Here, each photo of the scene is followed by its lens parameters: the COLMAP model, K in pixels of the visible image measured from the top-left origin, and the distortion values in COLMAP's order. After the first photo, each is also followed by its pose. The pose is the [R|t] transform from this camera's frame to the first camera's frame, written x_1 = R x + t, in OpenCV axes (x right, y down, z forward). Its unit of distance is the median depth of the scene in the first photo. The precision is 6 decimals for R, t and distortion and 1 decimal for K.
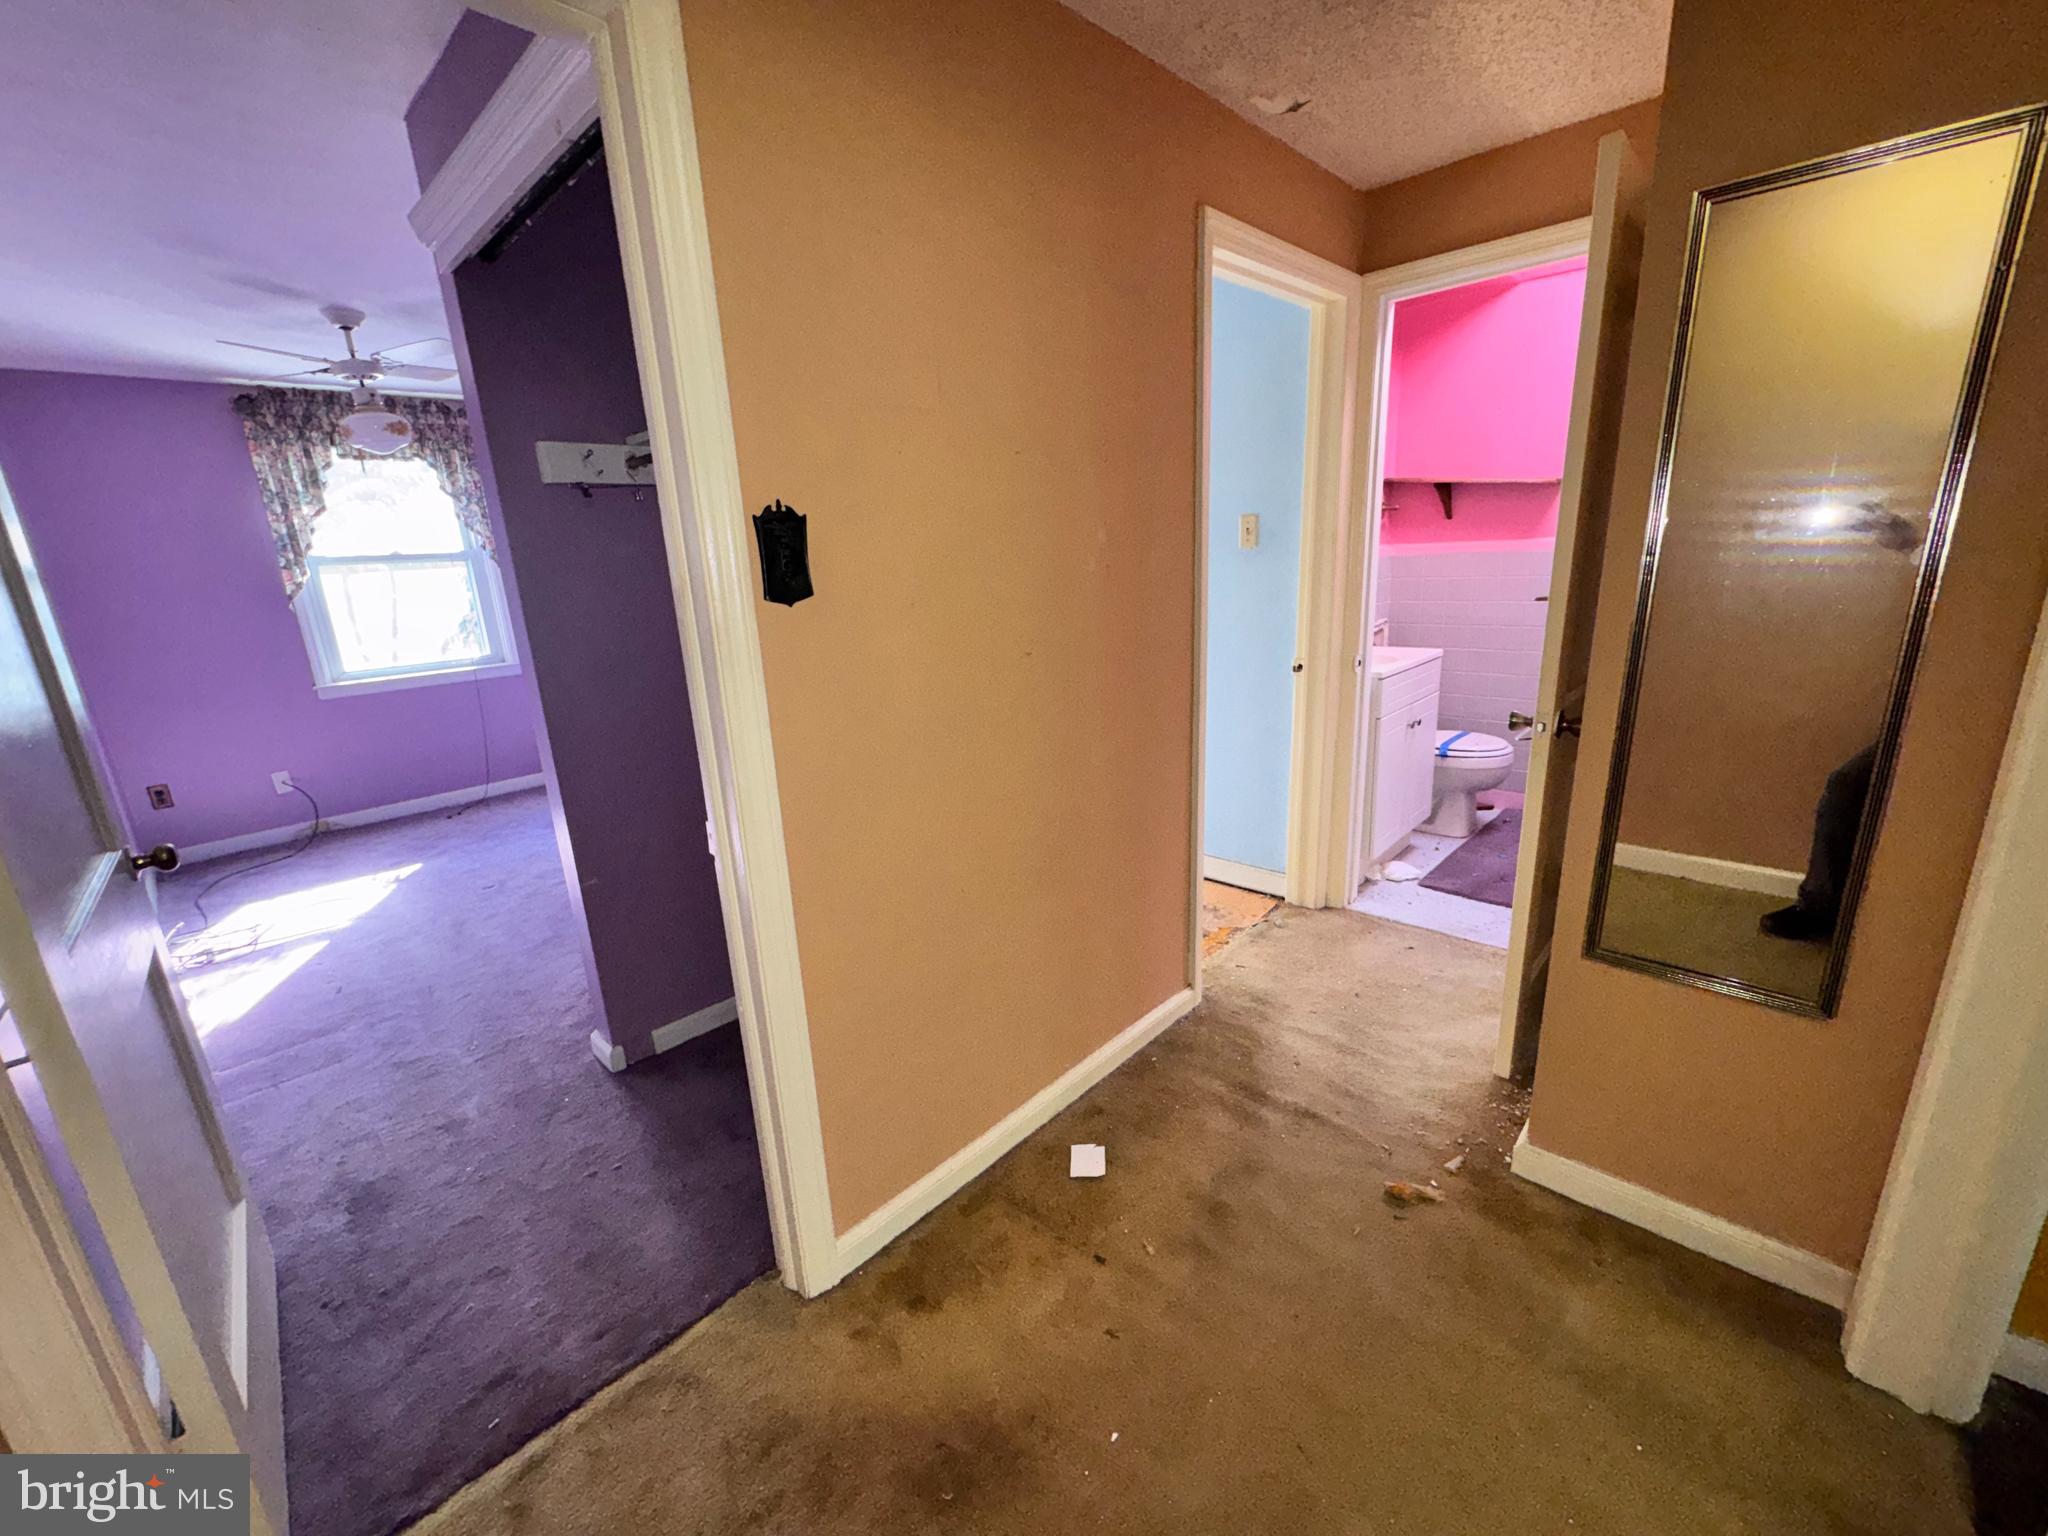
lens RADIAL K [[824.8, 0, 1020.3], [0, 824.8, 767.4], [0, 0, 1]] dist [-0.002120, -0.000177]
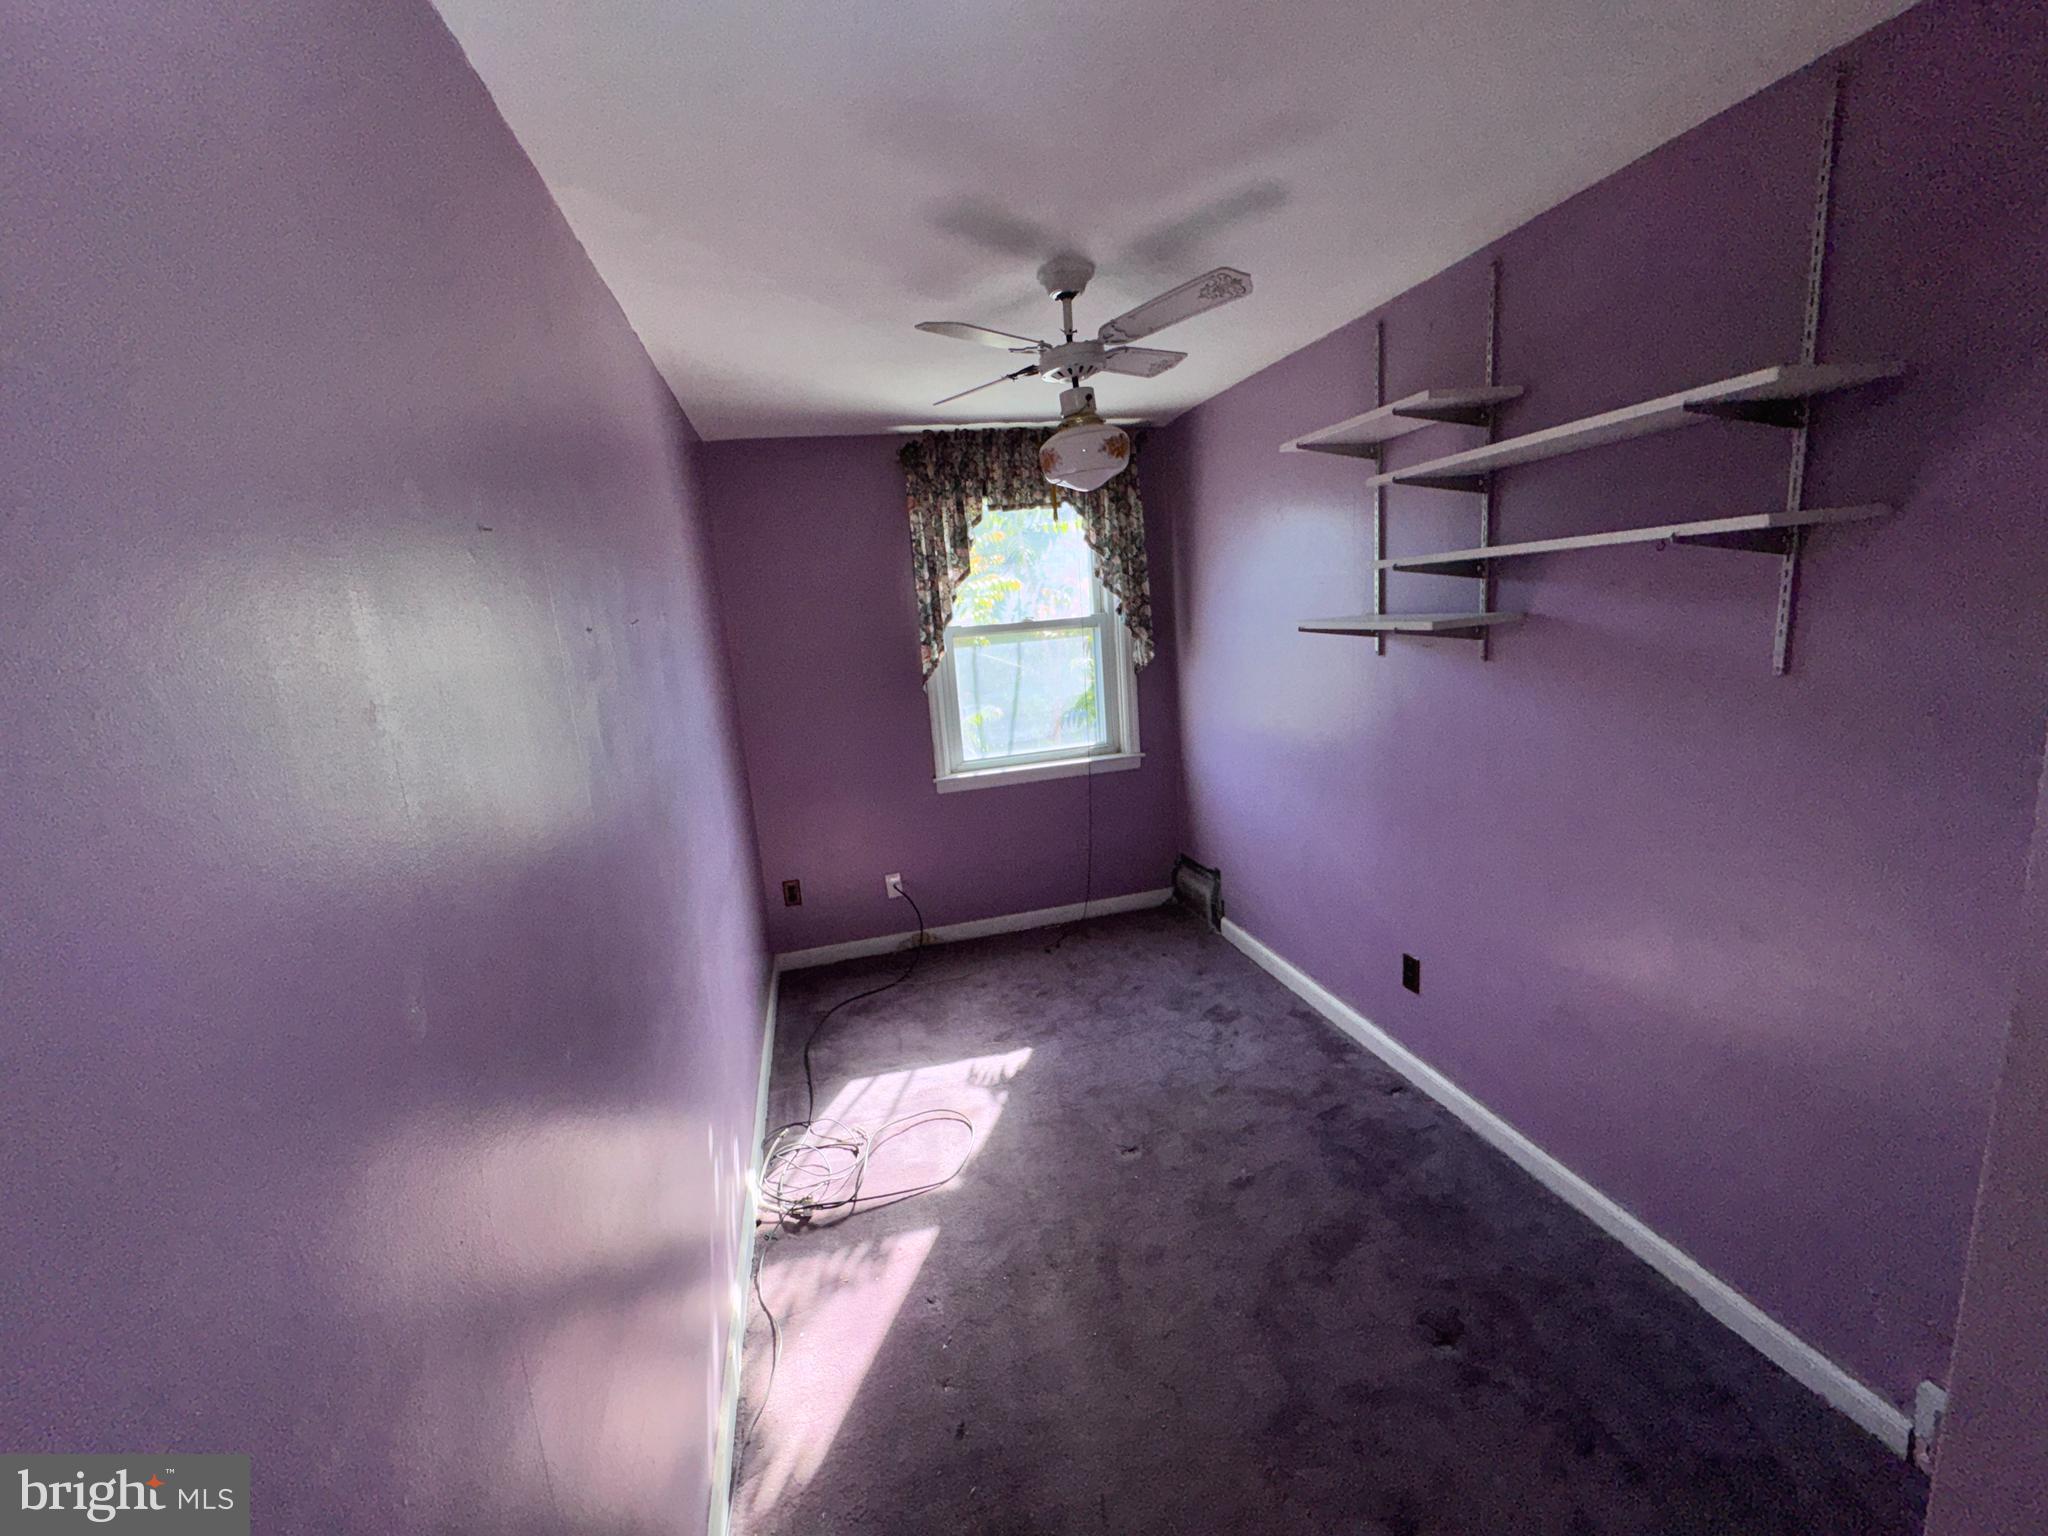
lens RADIAL K [[824.8, 0, 1020.3], [0, 824.8, 767.4], [0, 0, 1]] dist [-0.002120, -0.000177]
pose [[0.843200, 0.090154, -0.529986, -0.348210], [-0.106324, 0.994332, -0.000017, -0.125508], [0.526981, 0.056365, 0.848006, 0.338621]]
